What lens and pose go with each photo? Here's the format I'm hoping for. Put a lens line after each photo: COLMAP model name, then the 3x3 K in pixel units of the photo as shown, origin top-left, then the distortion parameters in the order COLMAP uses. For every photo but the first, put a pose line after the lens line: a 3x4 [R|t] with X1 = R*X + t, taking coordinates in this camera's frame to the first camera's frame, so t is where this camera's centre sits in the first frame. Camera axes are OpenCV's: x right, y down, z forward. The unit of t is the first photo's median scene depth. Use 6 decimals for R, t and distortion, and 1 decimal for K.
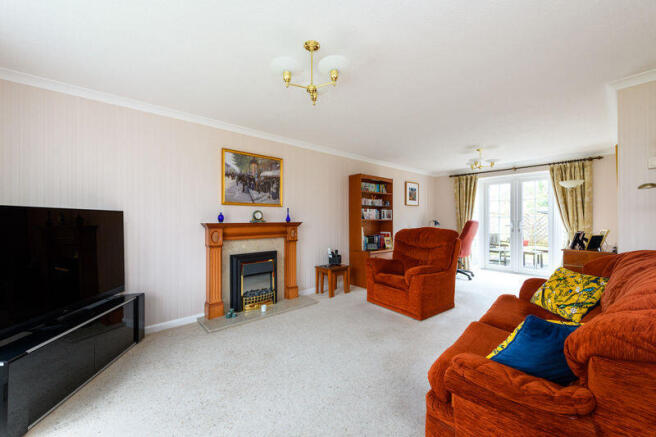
lens RADIAL K [[256.5, 0, 327.3], [0, 256.5, 218.5], [0, 0, 1]] dist [0.003921, 0.000197]
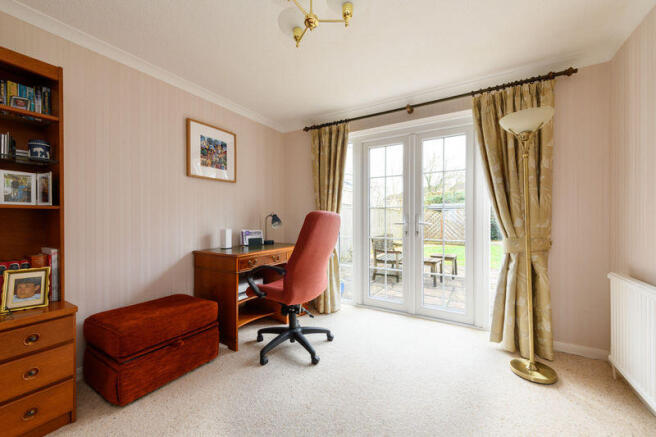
lens RADIAL K [[256.5, 0, 329.8], [0, 256.5, 221.1], [0, 0, 1]] dist [0.003921, 0.000197]
pose [[0.944174, -0.004795, 0.329411, 0.383313], [0.000194, 0.999902, 0.013999, 0.014618], [-0.329446, -0.013153, 0.944083, 0.533952]]
